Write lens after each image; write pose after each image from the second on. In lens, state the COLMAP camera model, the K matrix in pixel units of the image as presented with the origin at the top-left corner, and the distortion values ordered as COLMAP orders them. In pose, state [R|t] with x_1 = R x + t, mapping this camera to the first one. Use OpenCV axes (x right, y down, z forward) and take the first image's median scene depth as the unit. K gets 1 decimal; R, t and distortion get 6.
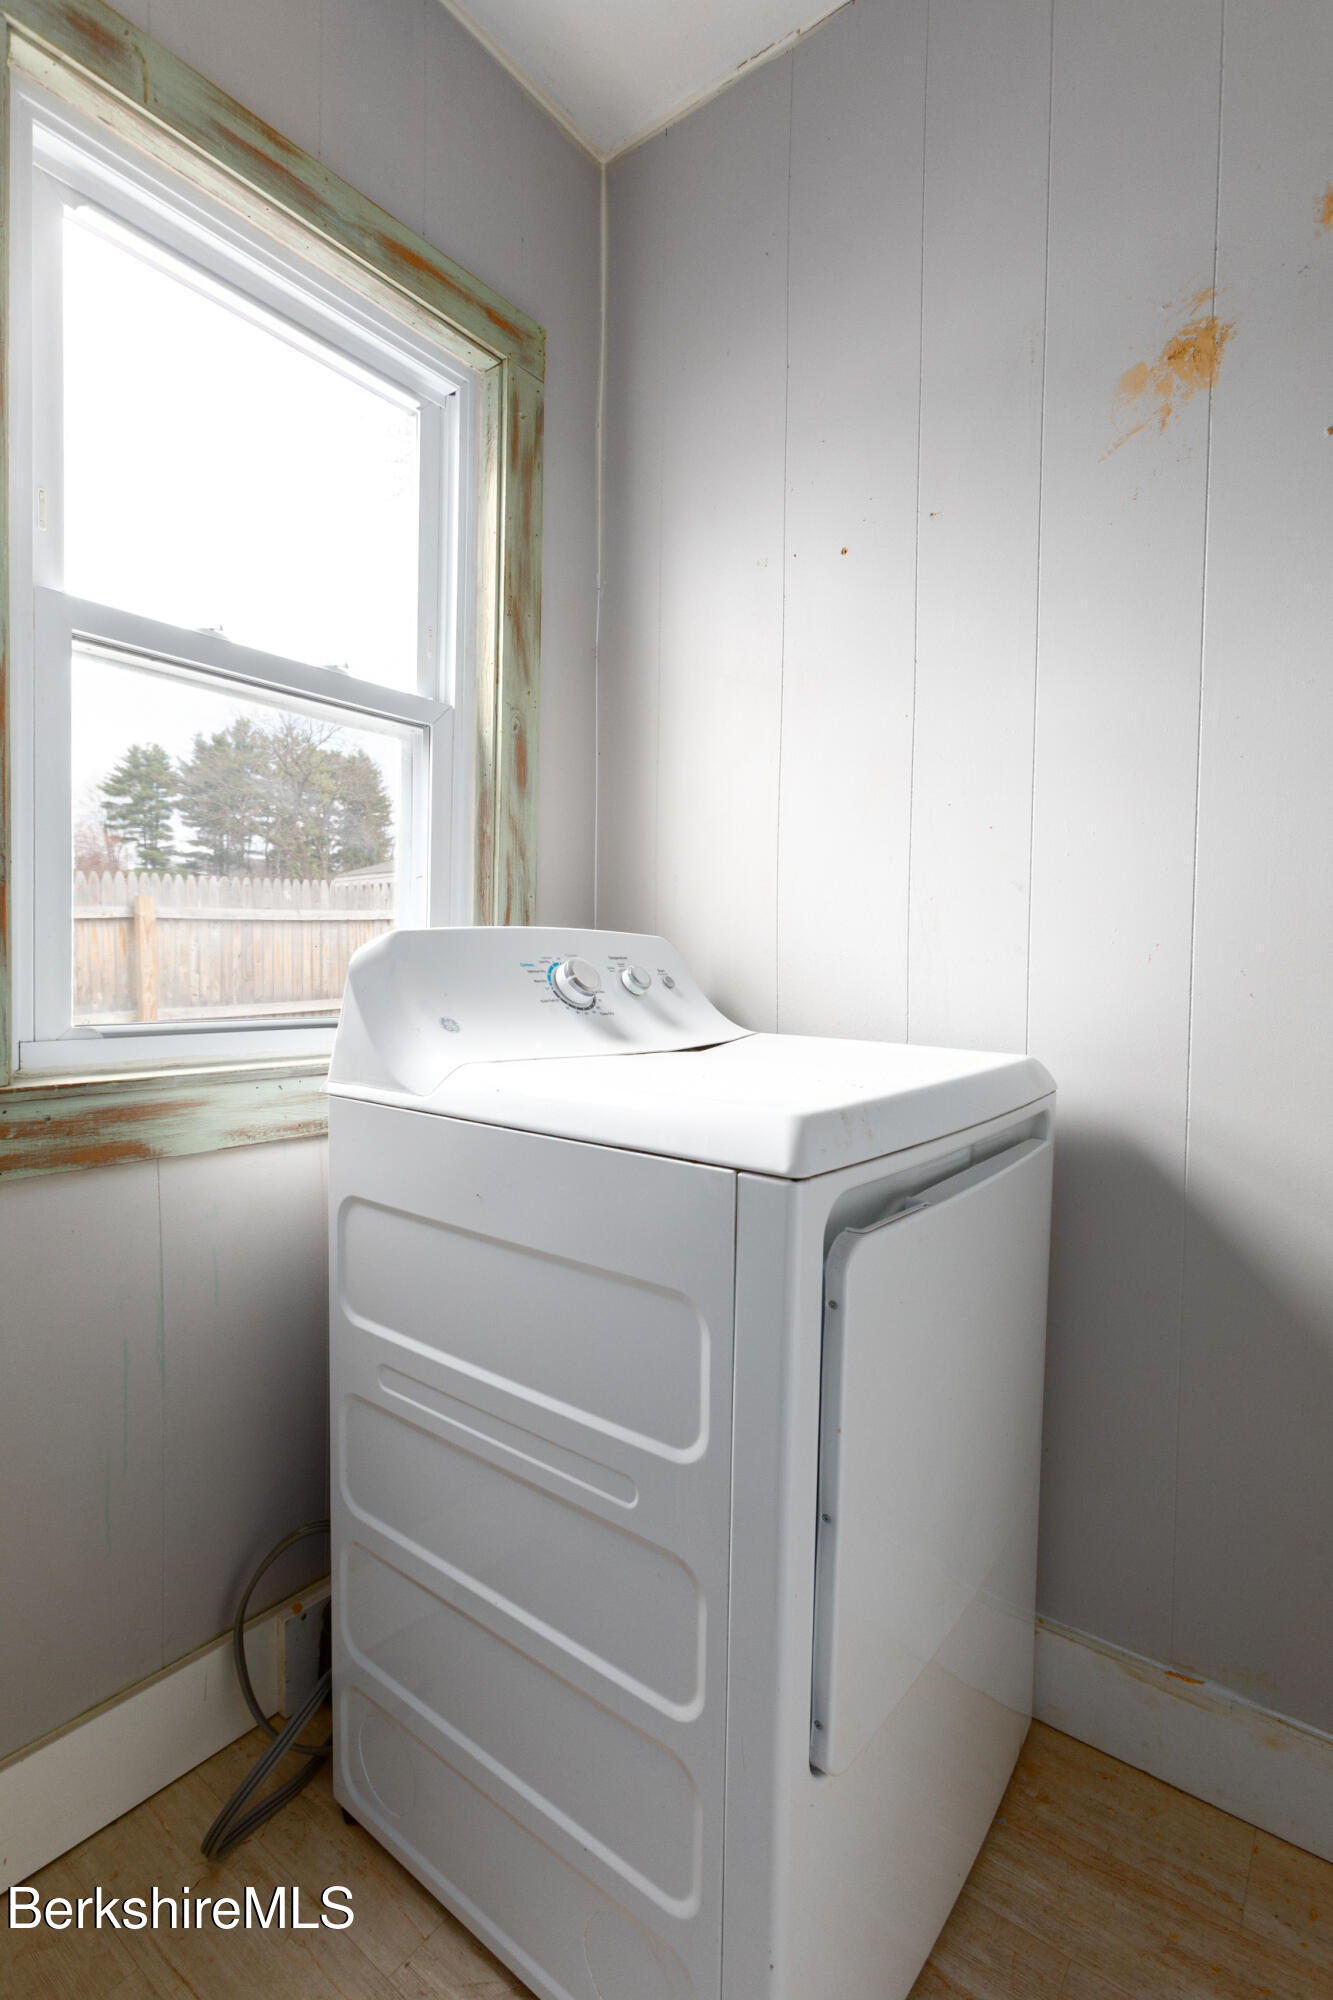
lens RADIAL K [[964.9, 0, 667.3], [0, 964.9, 1000.6], [0, 0, 1]] dist [0.002314, 0.000353]
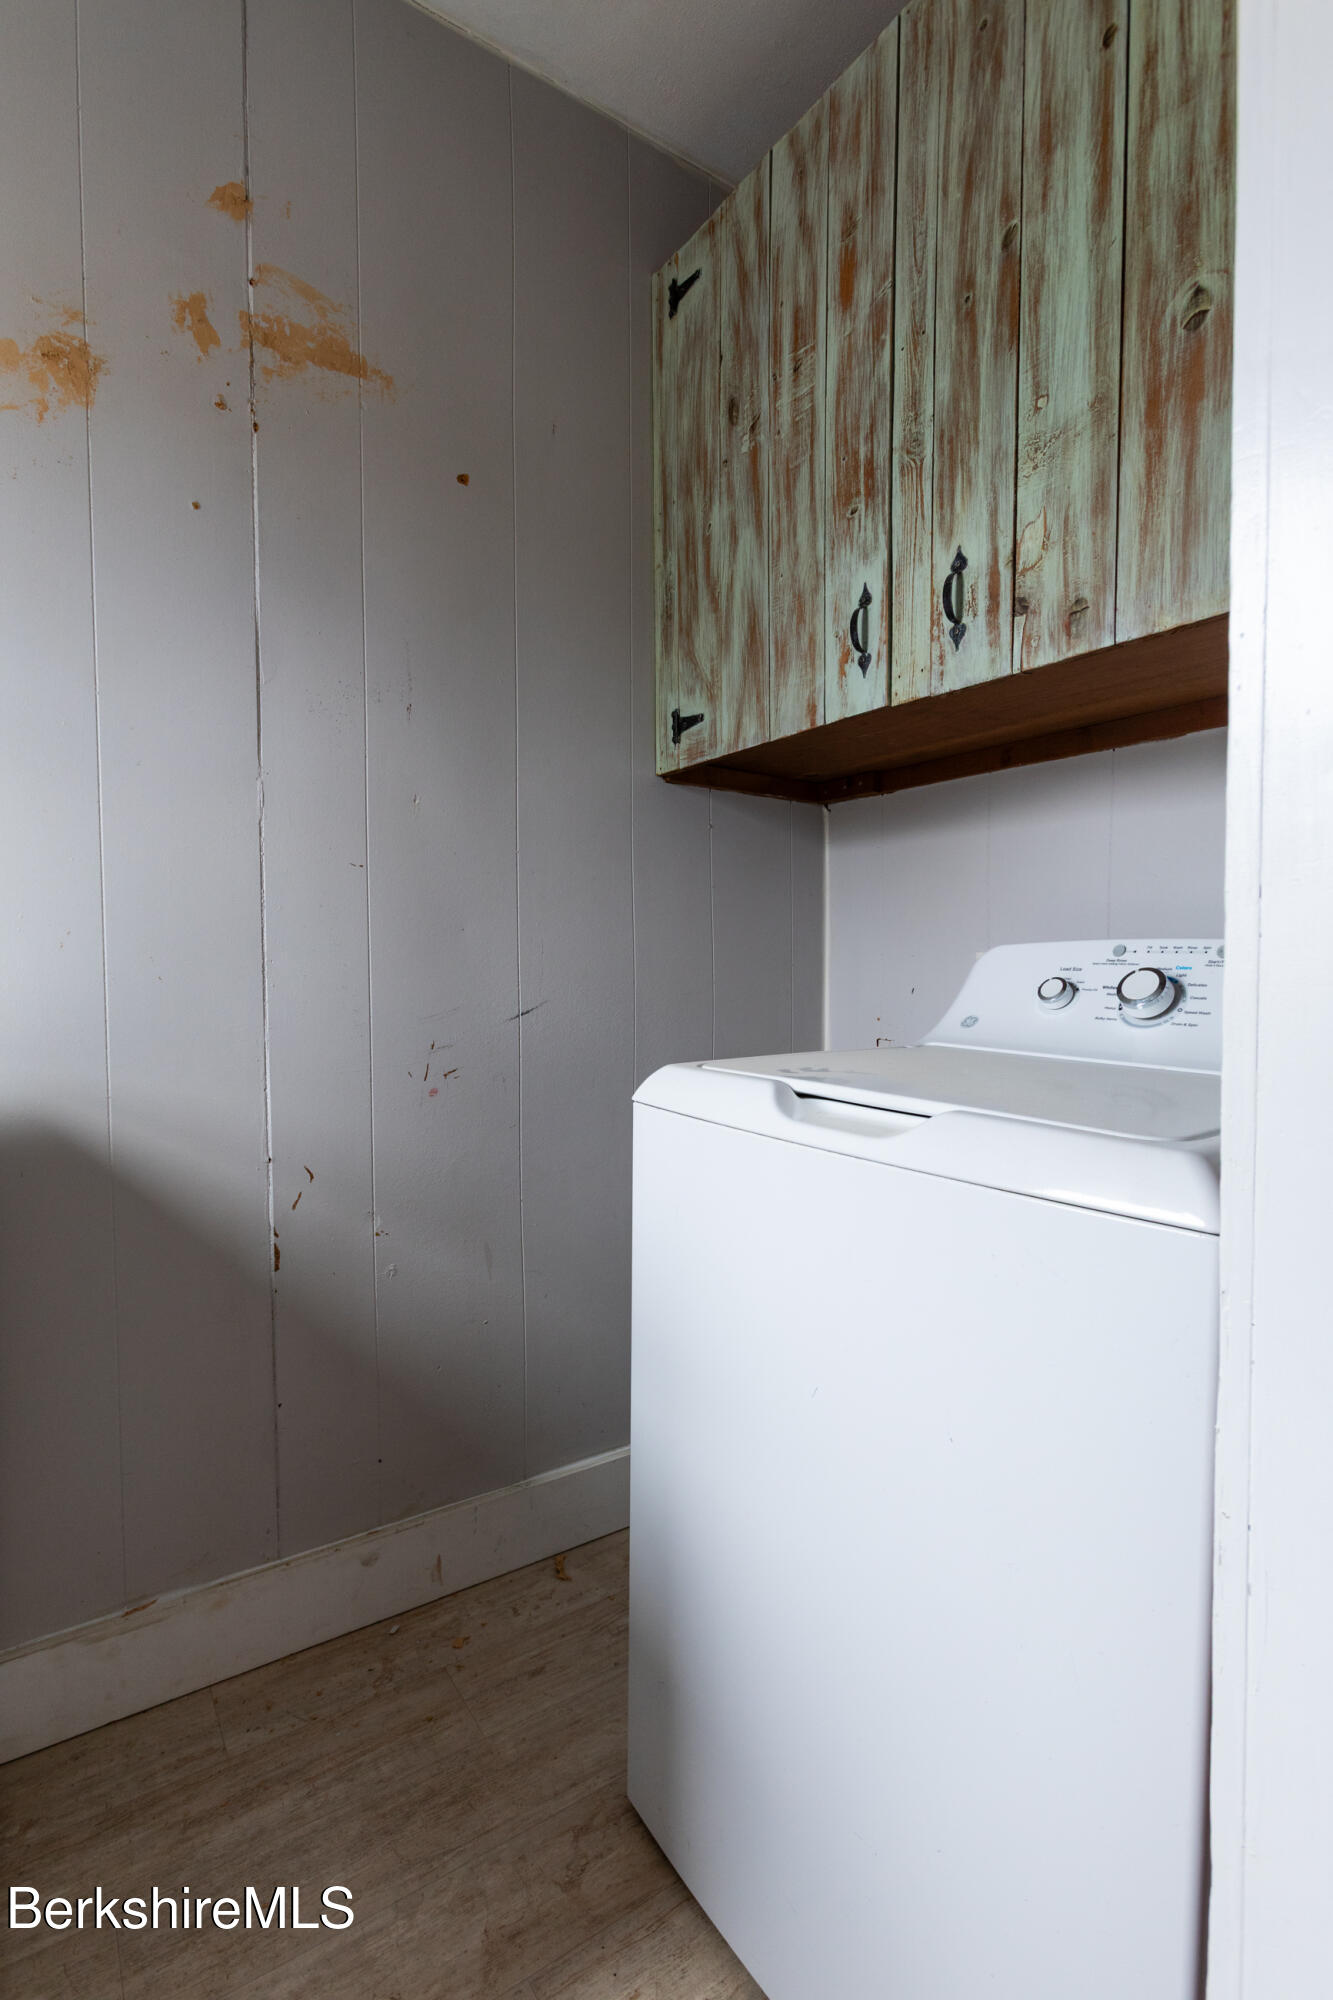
lens RADIAL K [[964.9, 0, 668.1], [0, 964.9, 998.0], [0, 0, 1]] dist [0.002314, 0.000353]
pose [[0.320960, -0.054282, 0.945536, -0.237784], [0.044101, 0.998130, 0.042332, -0.003362], [-0.946066, 0.028112, 0.322753, 0.061544]]
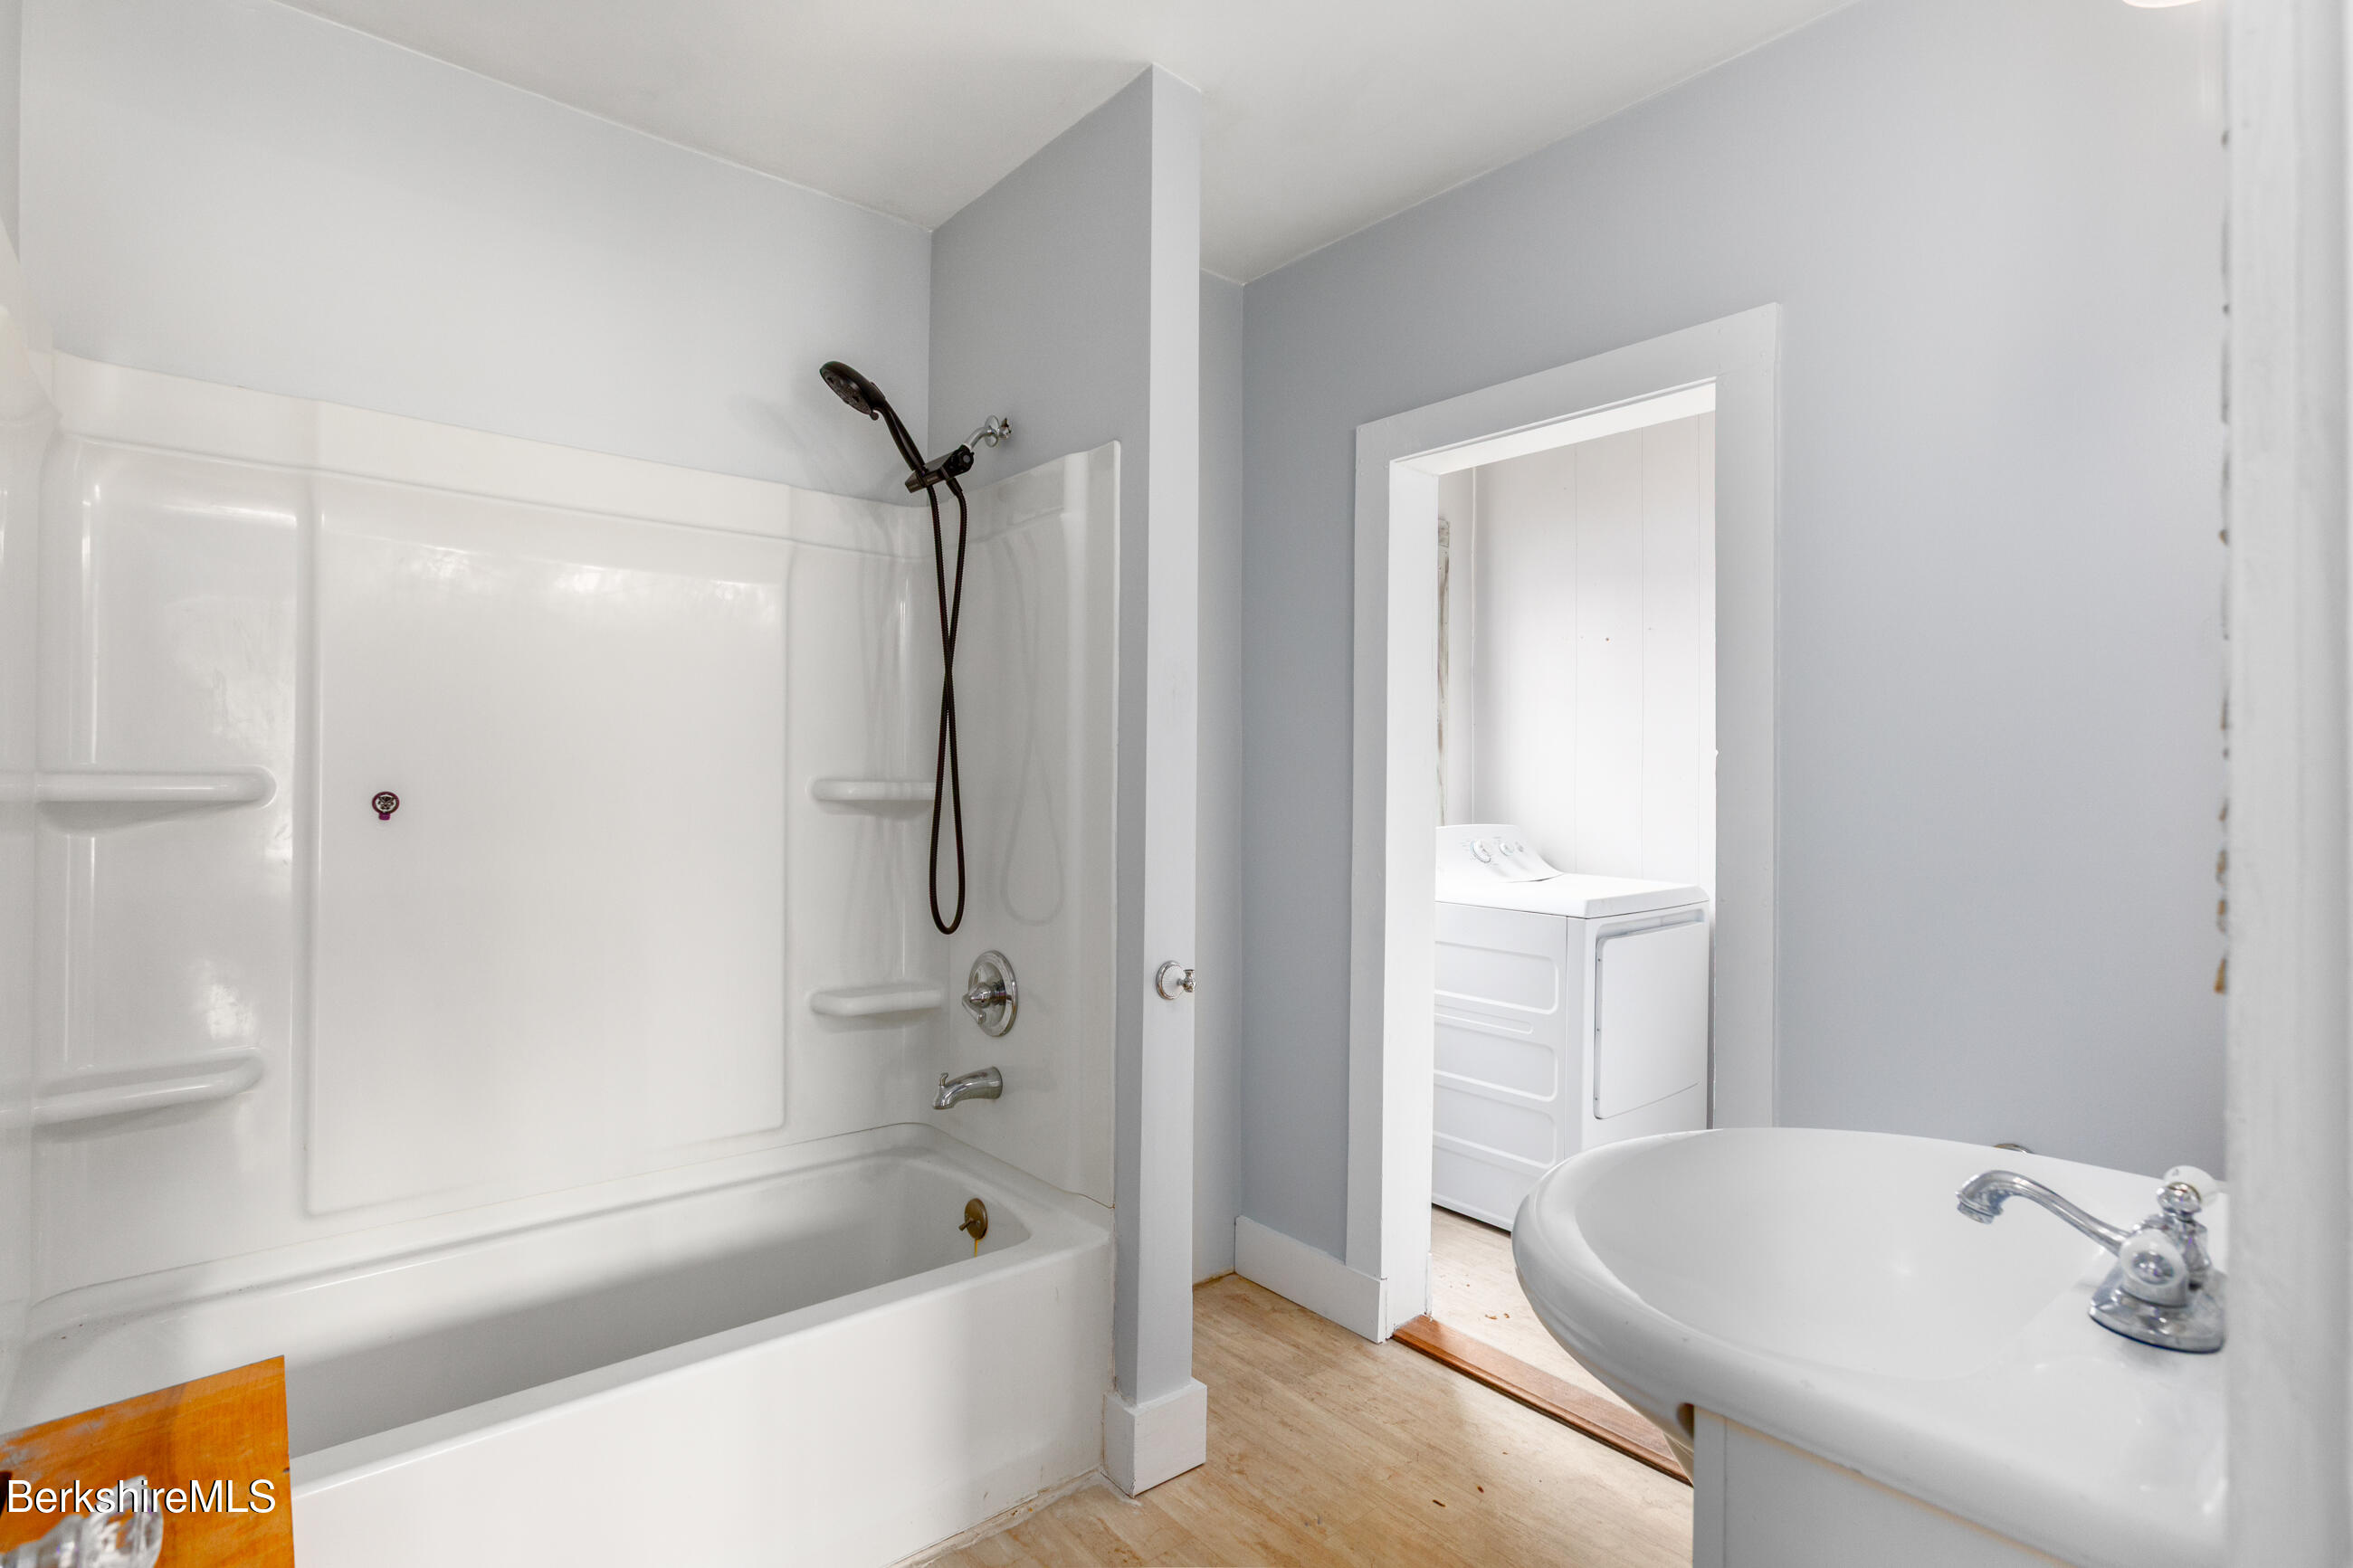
lens RADIAL K [[1135.1, 0, 1173.5], [0, 1135.1, 784.0], [0, 0, 1]] dist [0.002314, 0.000353]
pose [[0.976109, -0.009165, -0.217086, -0.406608], [-0.001152, 0.998878, -0.047350, -0.085169], [0.217276, 0.046469, 0.975003, -3.205236]]
